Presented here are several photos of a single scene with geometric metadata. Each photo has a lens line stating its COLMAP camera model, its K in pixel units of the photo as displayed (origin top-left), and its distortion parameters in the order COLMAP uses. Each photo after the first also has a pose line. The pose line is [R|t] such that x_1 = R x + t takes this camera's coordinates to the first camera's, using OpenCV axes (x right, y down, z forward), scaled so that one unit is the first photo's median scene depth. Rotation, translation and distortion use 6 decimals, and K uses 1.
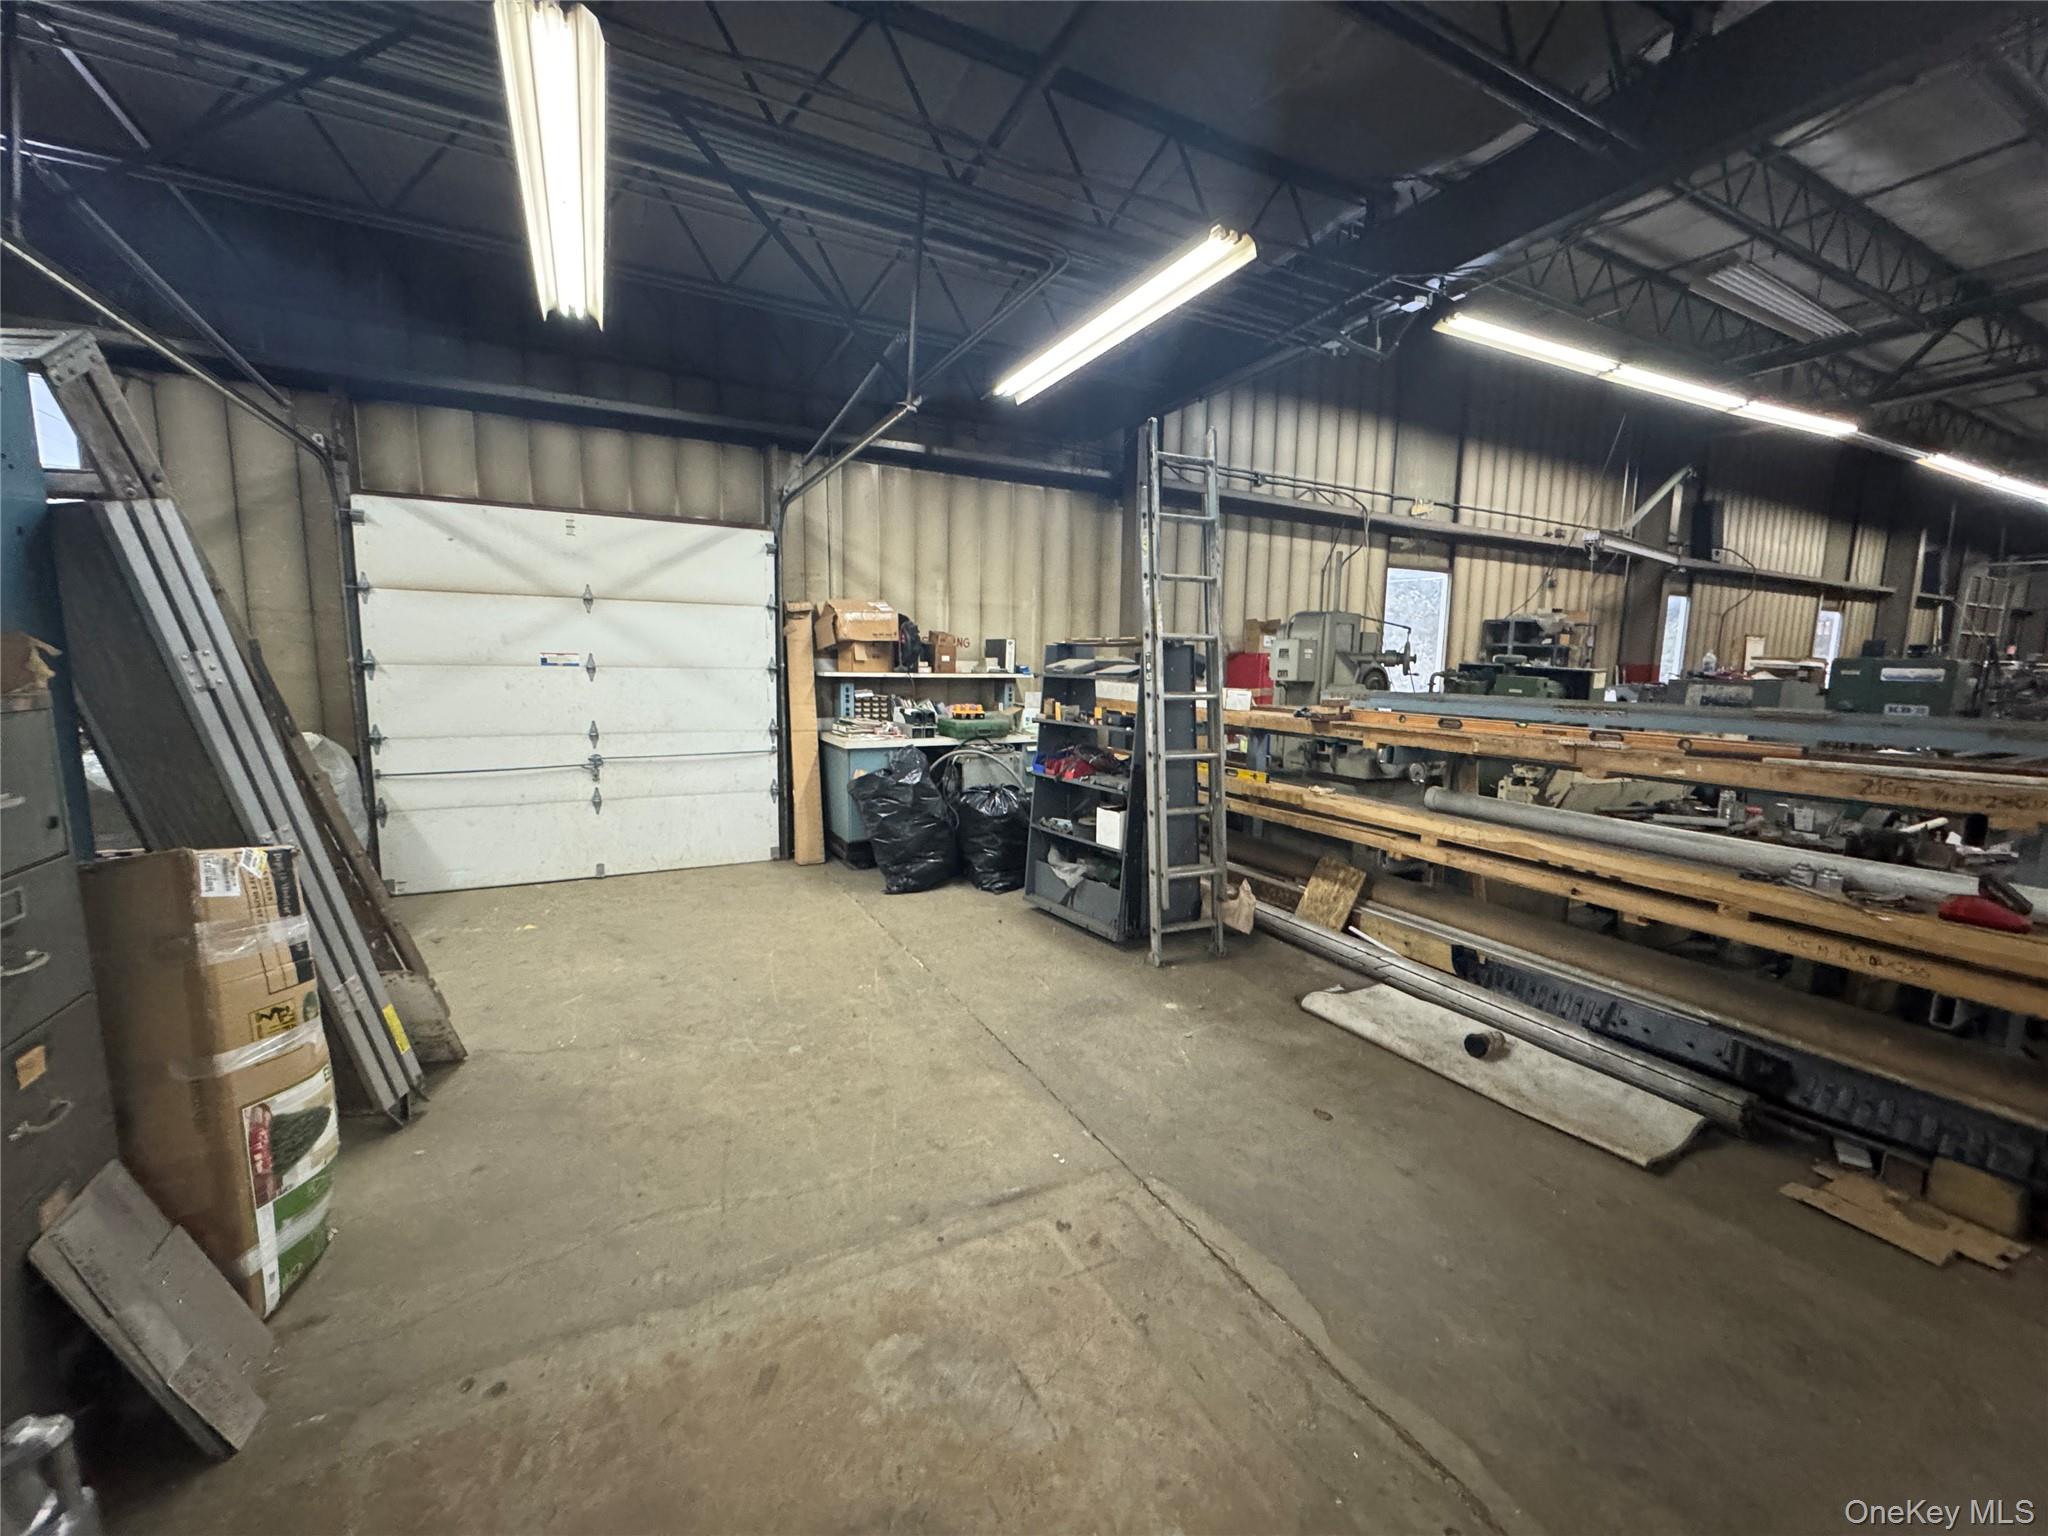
lens RADIAL K [[815.3, 0, 1018.3], [0, 815.3, 760.7], [0, 0, 1]] dist [-0.001867, 0.000028]
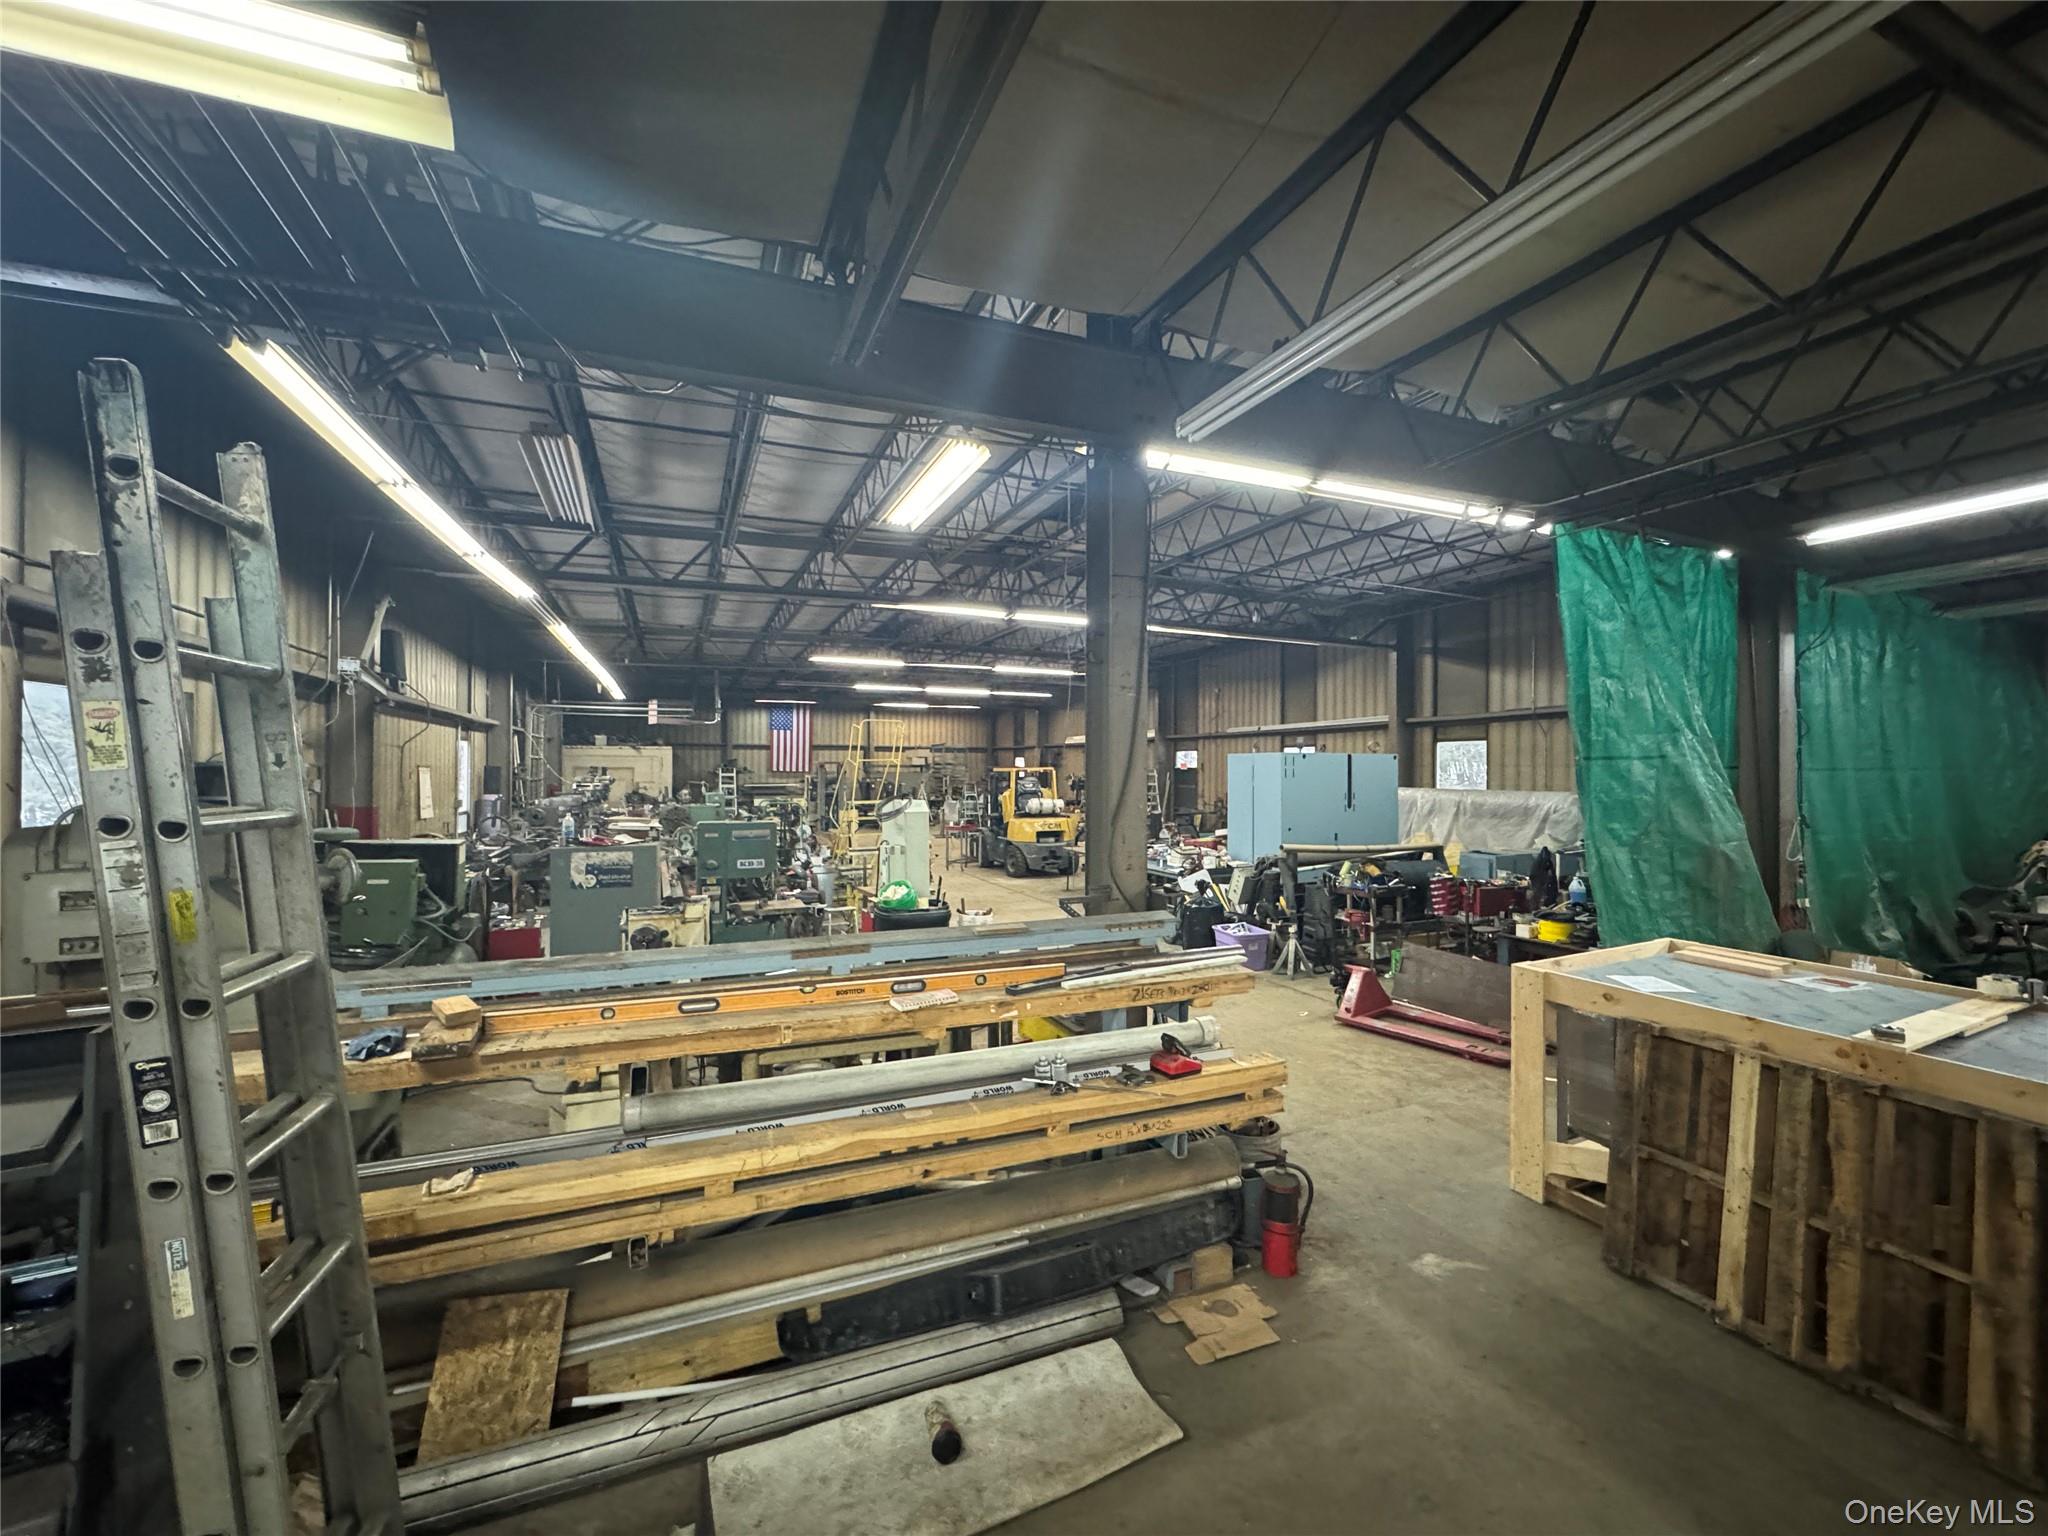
lens RADIAL K [[815.3, 0, 1024.5], [0, 815.3, 763.3], [0, 0, 1]] dist [-0.001867, 0.000028]
pose [[0.074054, -0.008988, 0.997214, -0.079236], [0.124786, 0.992184, -0.000324, -0.118828], [-0.989416, 0.124462, 0.074597, 0.354418]]
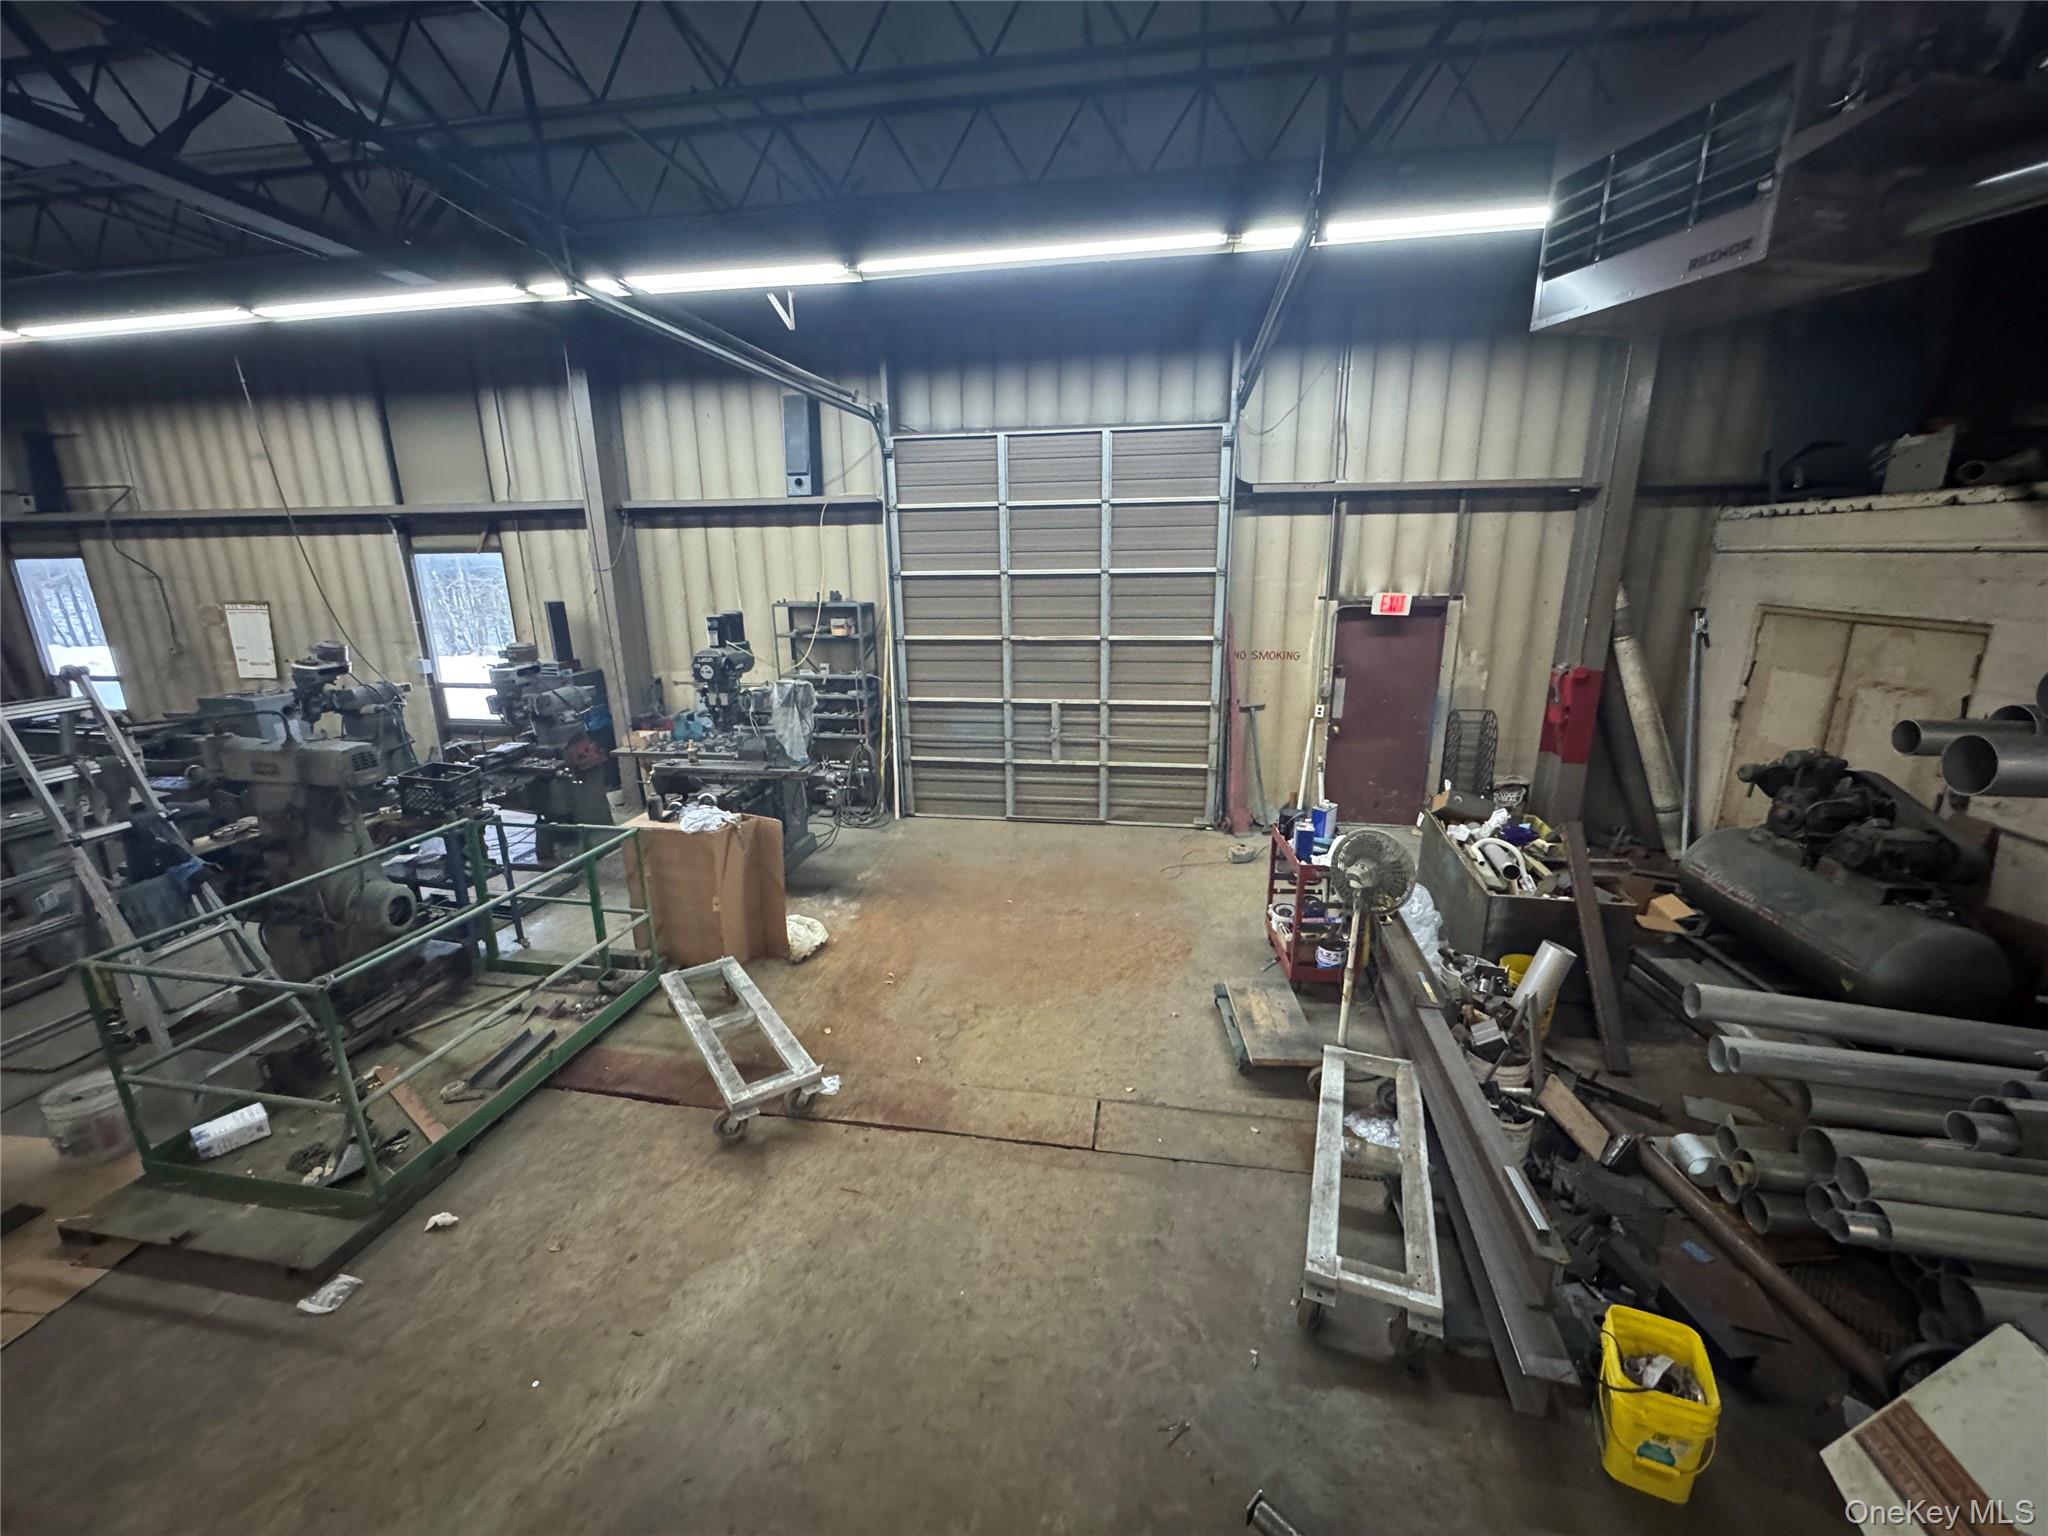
lens RADIAL K [[815.3, 0, 1026.4], [0, 815.3, 766.9], [0, 0, 1]] dist [-0.001867, 0.000028]
pose [[0.795005, 0.128865, -0.592757, 3.433363], [-0.052594, 0.988138, 0.144282, -0.276433], [0.604319, -0.083529, 0.792352, 1.546337]]
